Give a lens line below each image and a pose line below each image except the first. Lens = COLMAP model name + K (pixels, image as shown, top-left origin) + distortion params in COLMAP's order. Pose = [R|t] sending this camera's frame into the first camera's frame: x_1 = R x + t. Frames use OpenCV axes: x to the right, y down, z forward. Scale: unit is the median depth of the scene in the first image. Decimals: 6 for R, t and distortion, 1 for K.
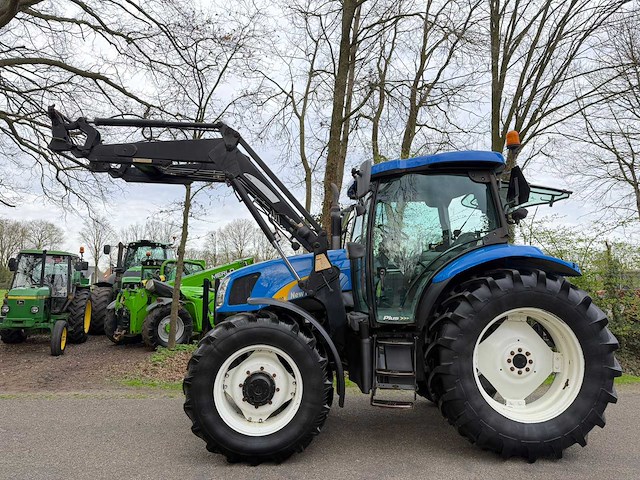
lens RADIAL K [[444.3, 0, 321.6], [0, 444.3, 237.1], [0, 0, 1]] dist [0.098216, -0.124972]
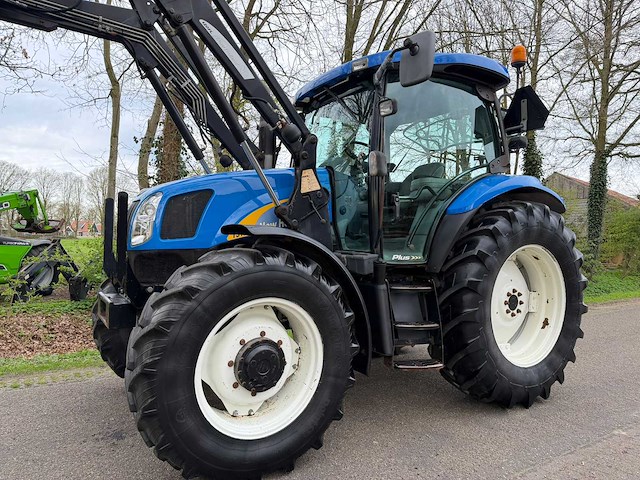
lens RADIAL K [[444.3, 0, 321.6], [0, 444.3, 237.1], [0, 0, 1]] dist [0.098216, -0.124972]
pose [[0.874275, 0.021400, 0.484958, -0.351296], [-0.071394, 0.993832, 0.084853, 0.091394], [-0.480152, -0.108808, 0.870411, 0.400424]]
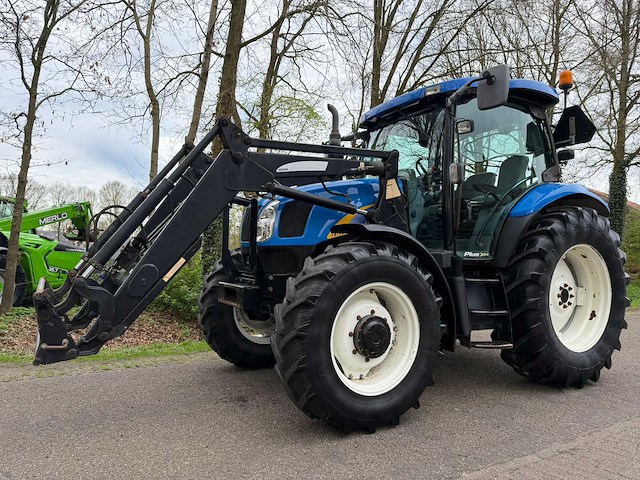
lens RADIAL K [[446.8, 0, 308.7], [0, 446.8, 237.4], [0, 0, 1]] dist [0.068762, -0.074199]
pose [[0.892967, 0.032192, 0.448970, -0.558520], [-0.066868, 0.995859, 0.061590, 0.115461], [-0.445128, -0.085019, 0.891422, 0.343504]]
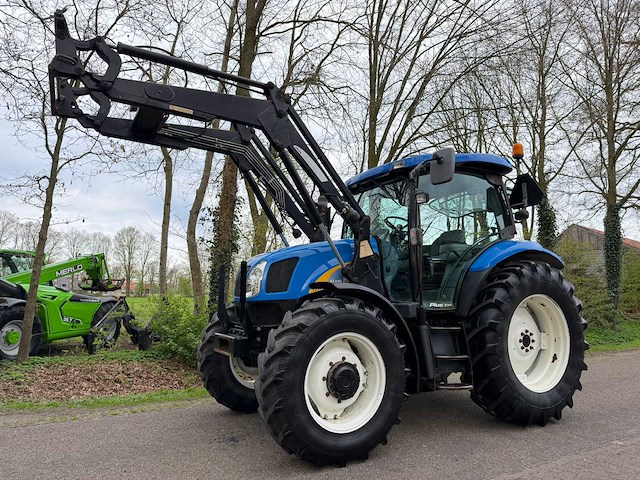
lens RADIAL K [[444.3, 0, 320.0], [0, 444.3, 240.0], [0, 0, 1]] dist [0.094742, -0.121733]
pose [[0.895531, 0.058438, 0.441146, -0.561154], [-0.052533, 0.998291, -0.025601, 0.073609], [-0.441888, -0.000248, 0.897070, 0.194314]]
